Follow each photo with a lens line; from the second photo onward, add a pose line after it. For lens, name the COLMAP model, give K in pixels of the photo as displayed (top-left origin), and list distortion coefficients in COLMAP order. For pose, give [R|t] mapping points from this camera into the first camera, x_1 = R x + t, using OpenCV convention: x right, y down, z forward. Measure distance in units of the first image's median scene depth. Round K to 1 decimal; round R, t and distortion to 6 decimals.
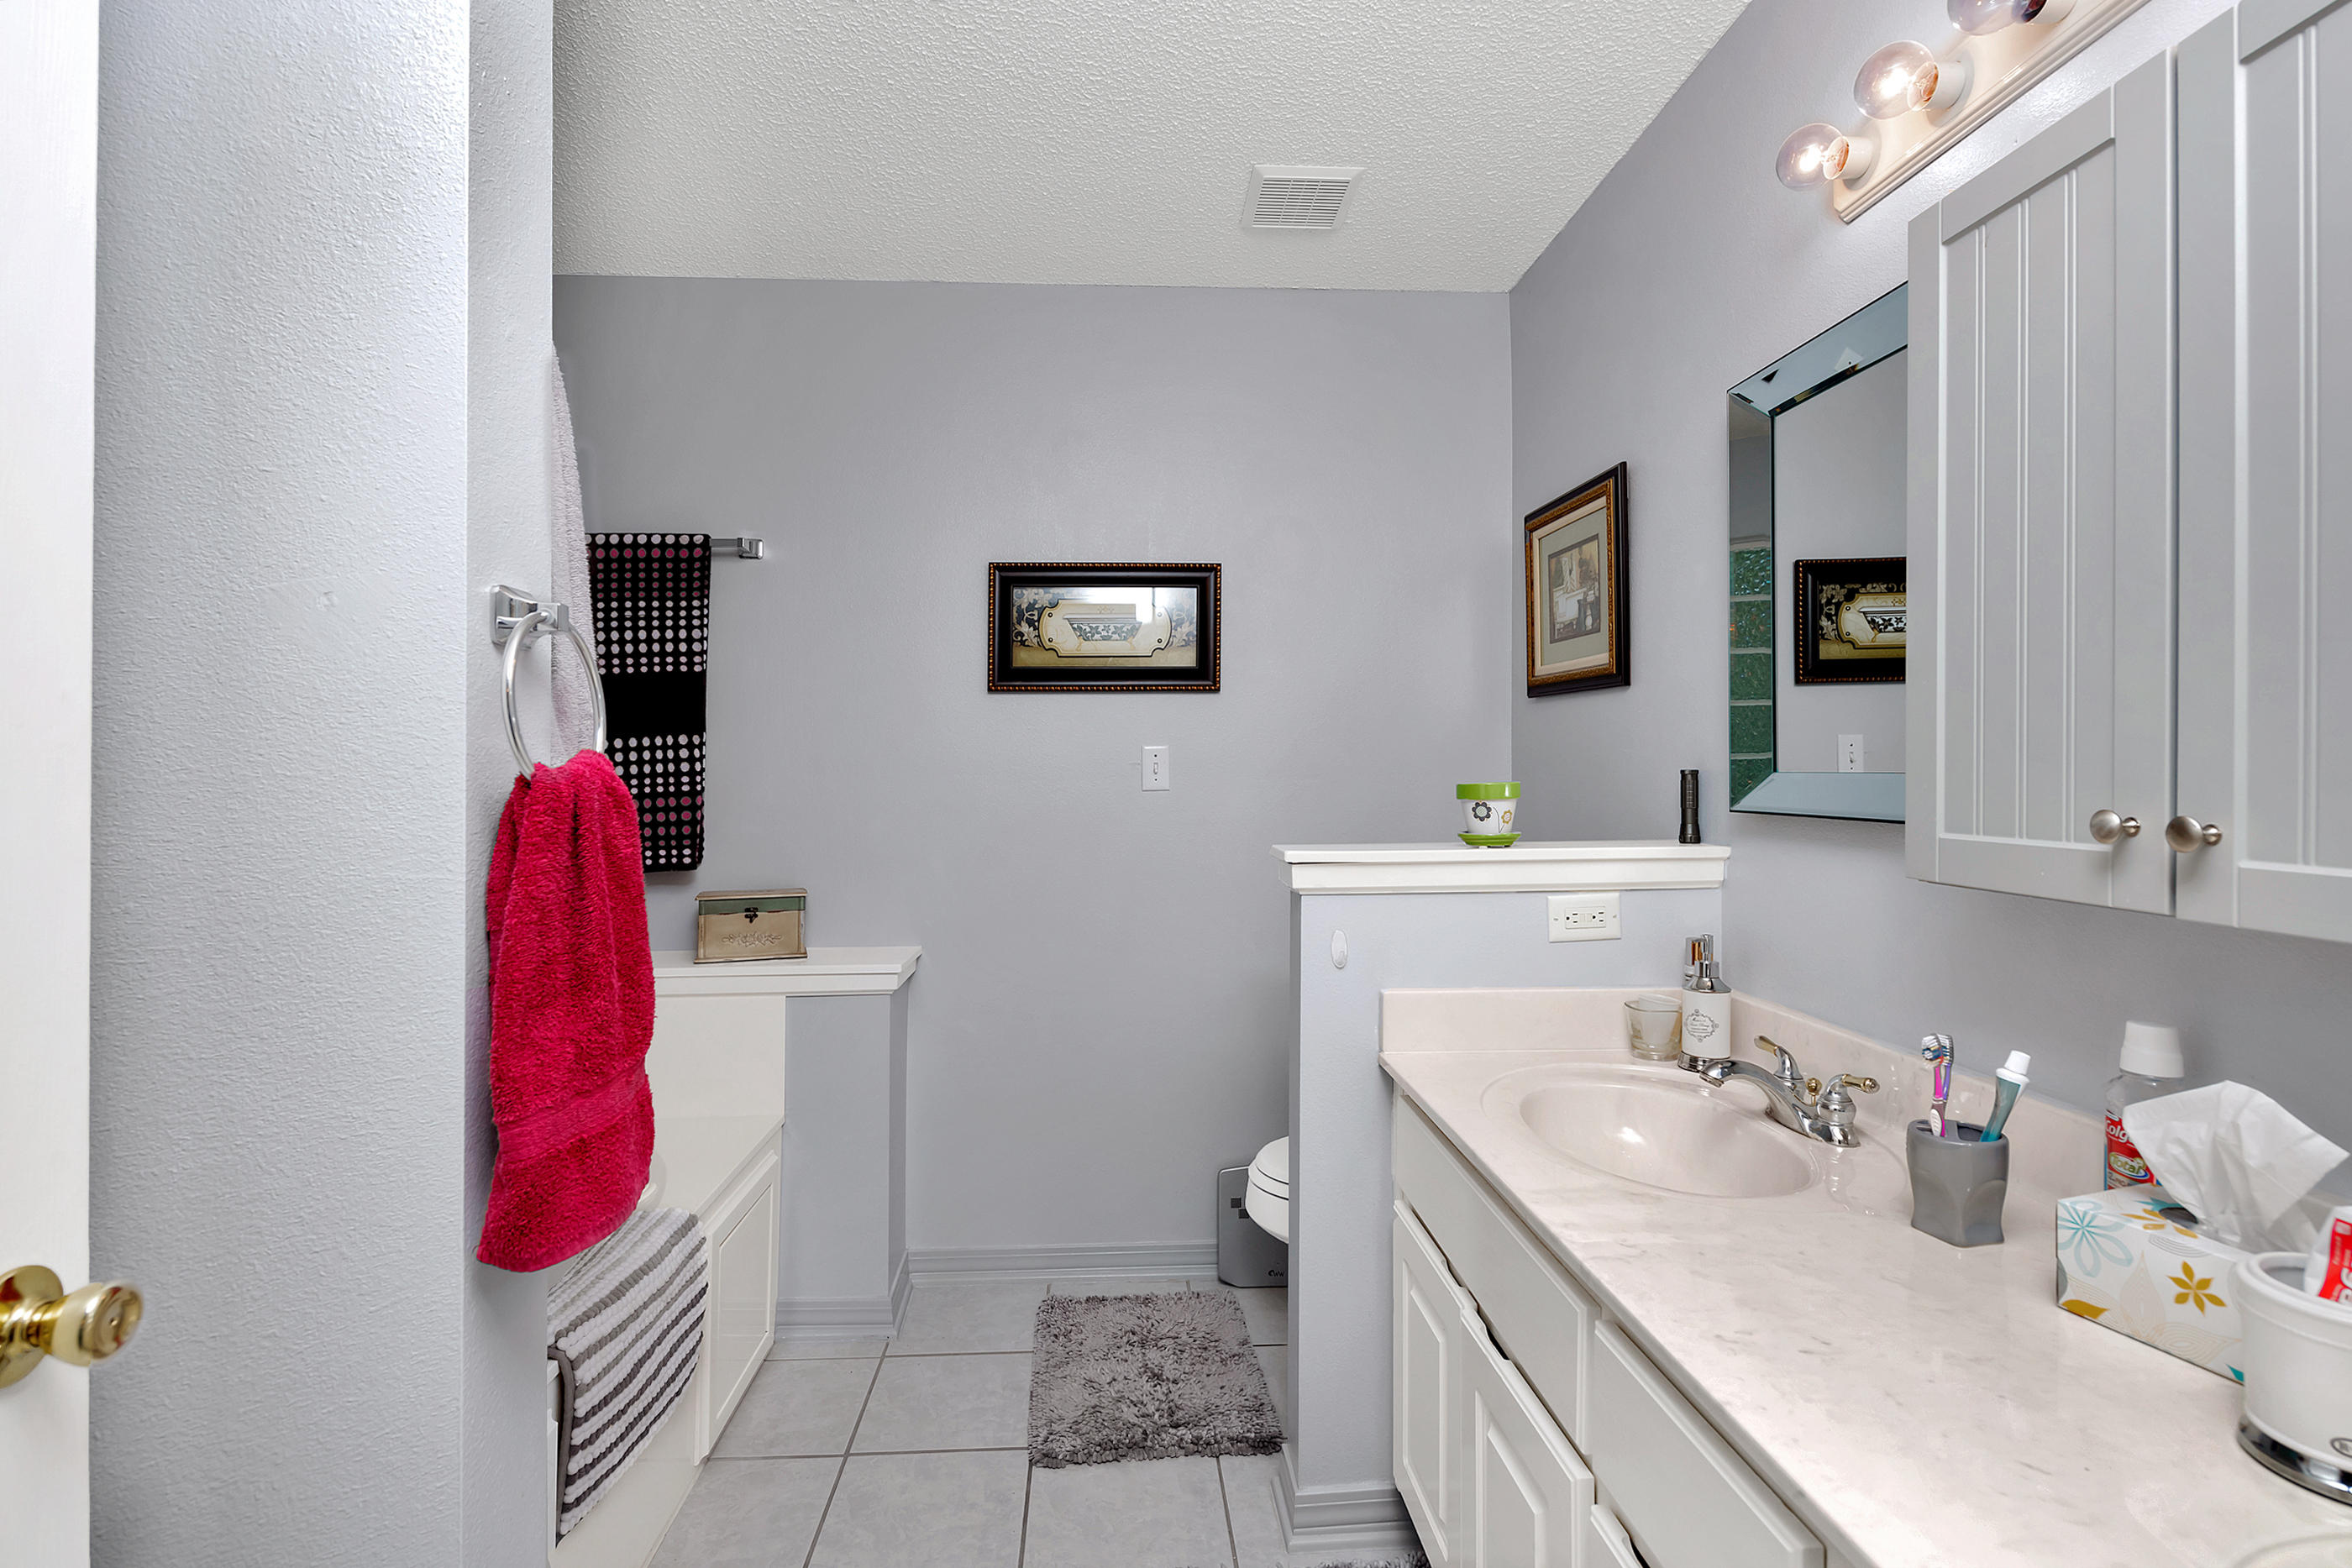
lens RADIAL K [[1141.4, 0, 1175.2], [0, 1141.4, 794.4], [0, 0, 1]] dist [0.000365, -0.002489]
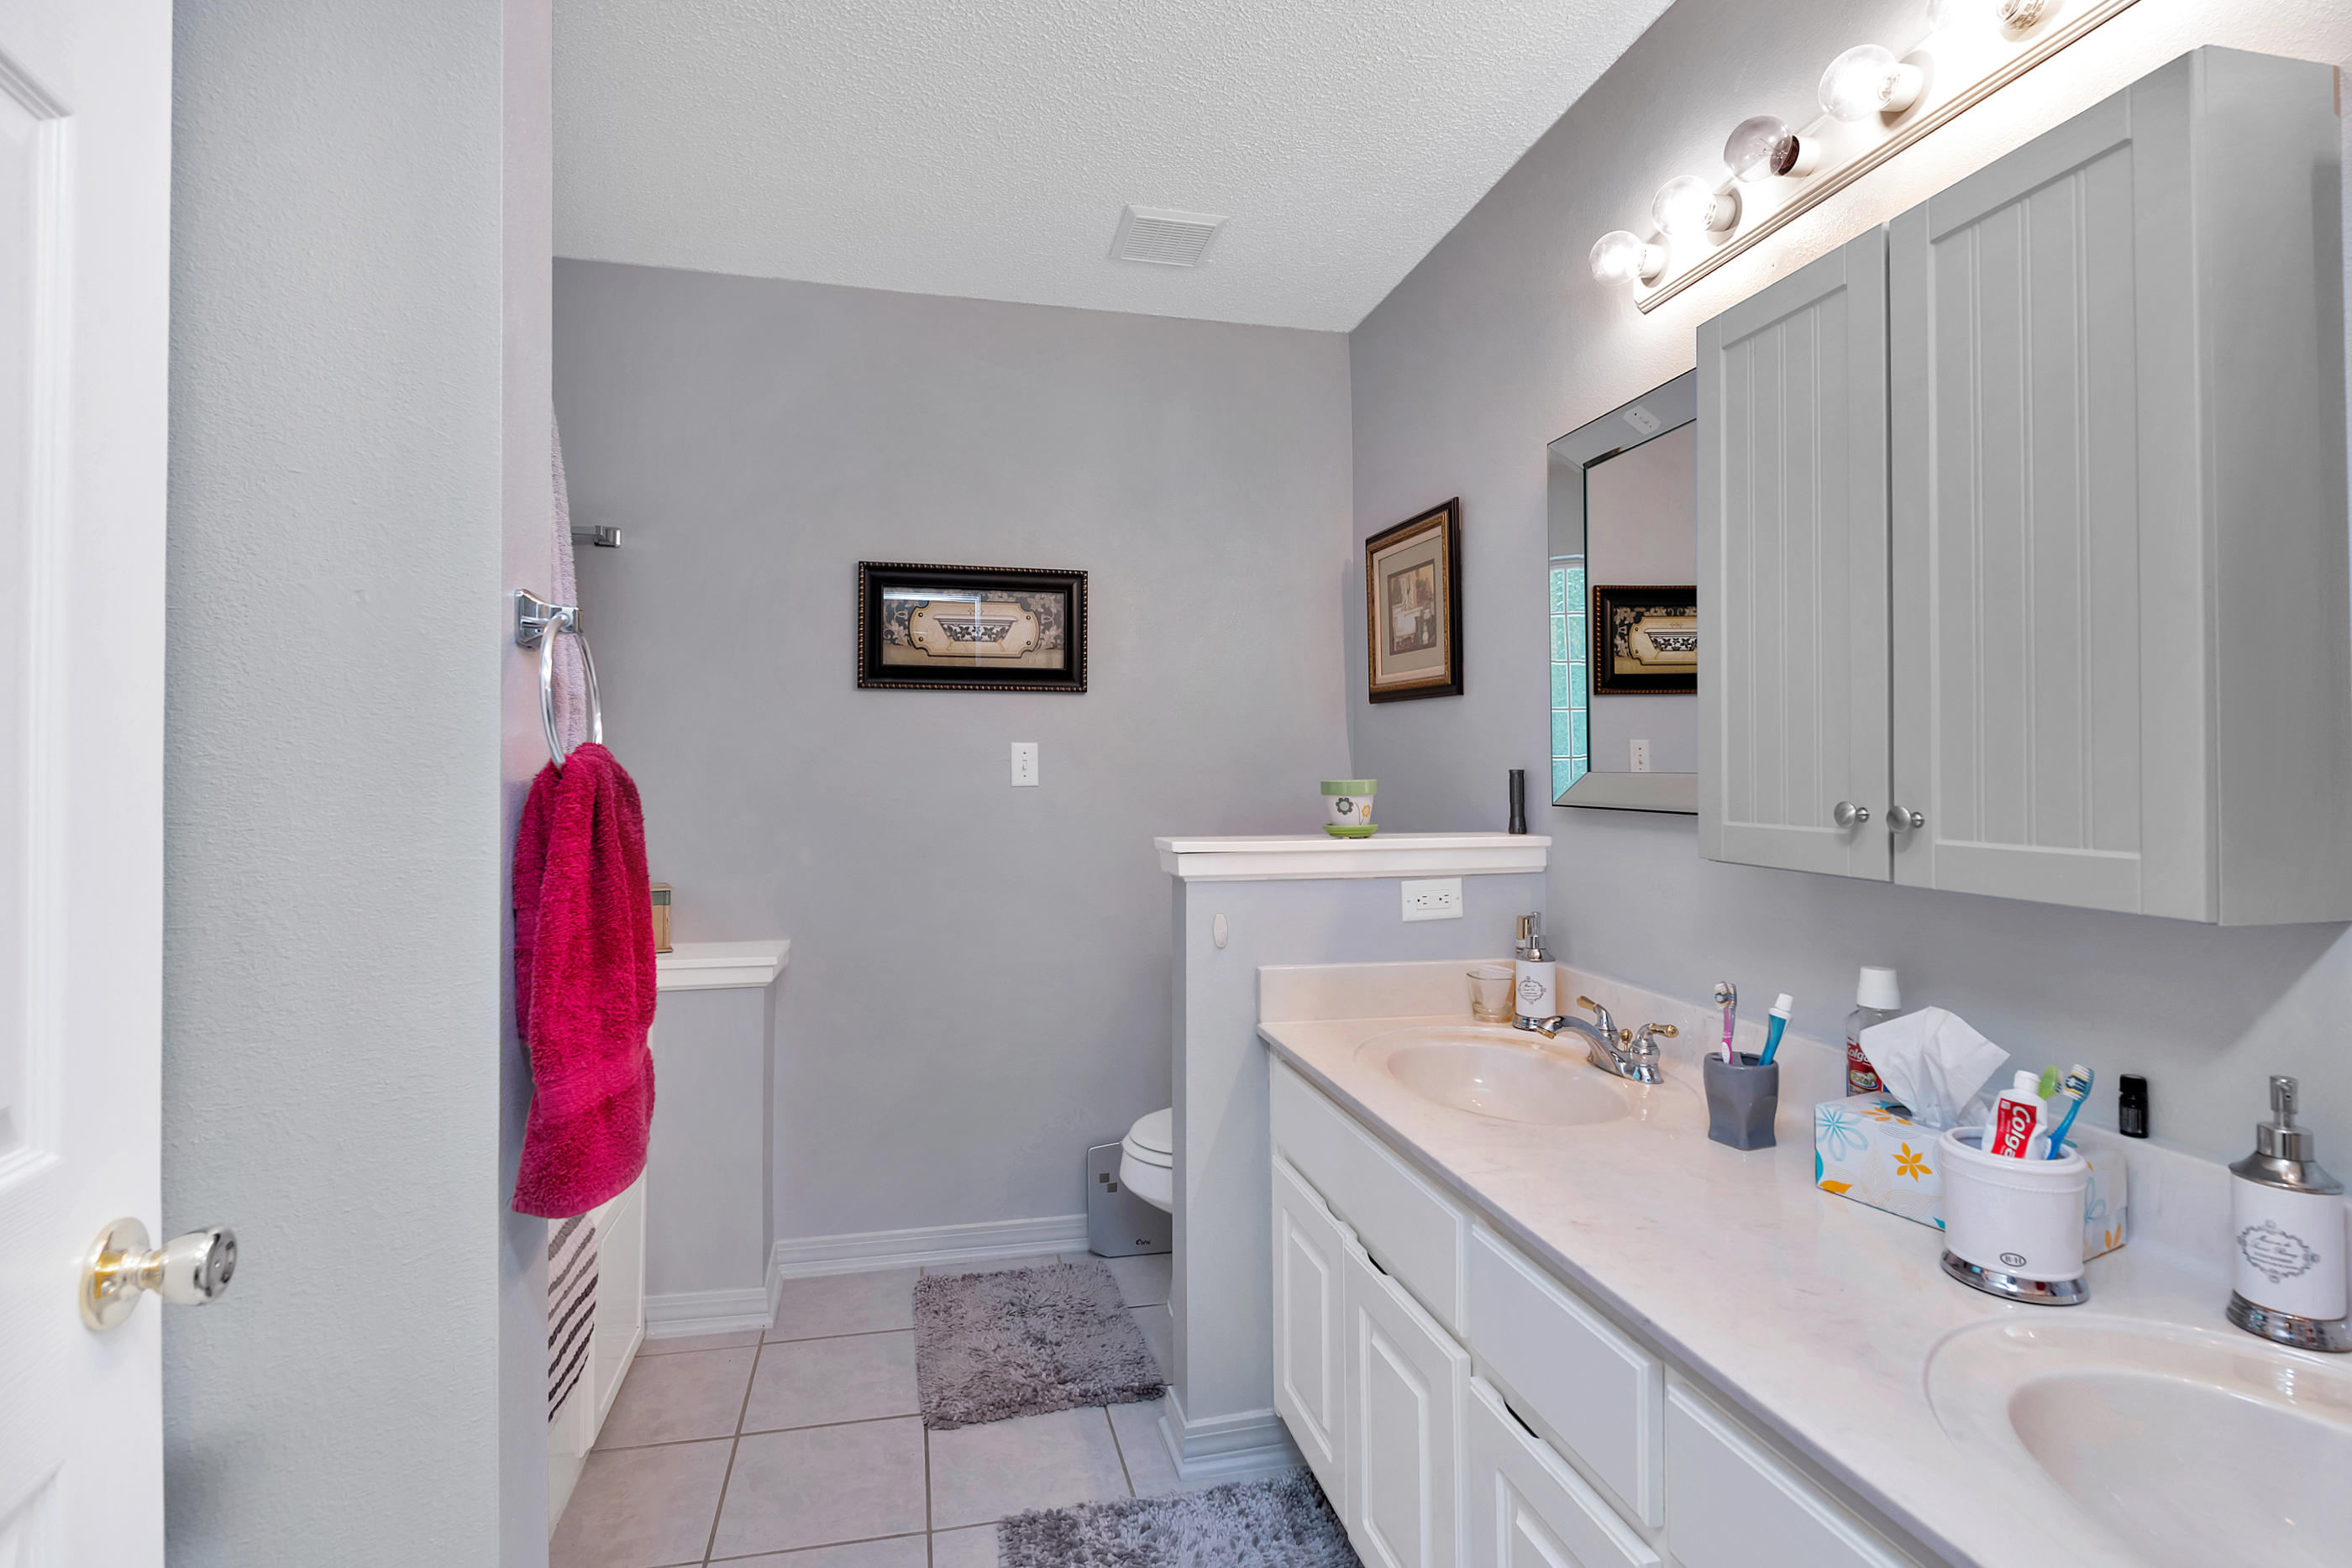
lens RADIAL K [[1141.4, 0, 1173.9], [0, 1141.4, 766.2], [0, 0, 1]] dist [0.000365, -0.002489]
pose [[0.987684, 0.008448, 0.156236, -0.073840], [-0.004970, 0.999731, -0.022641, 0.002610], [-0.156386, 0.021585, 0.987460, -0.084747]]
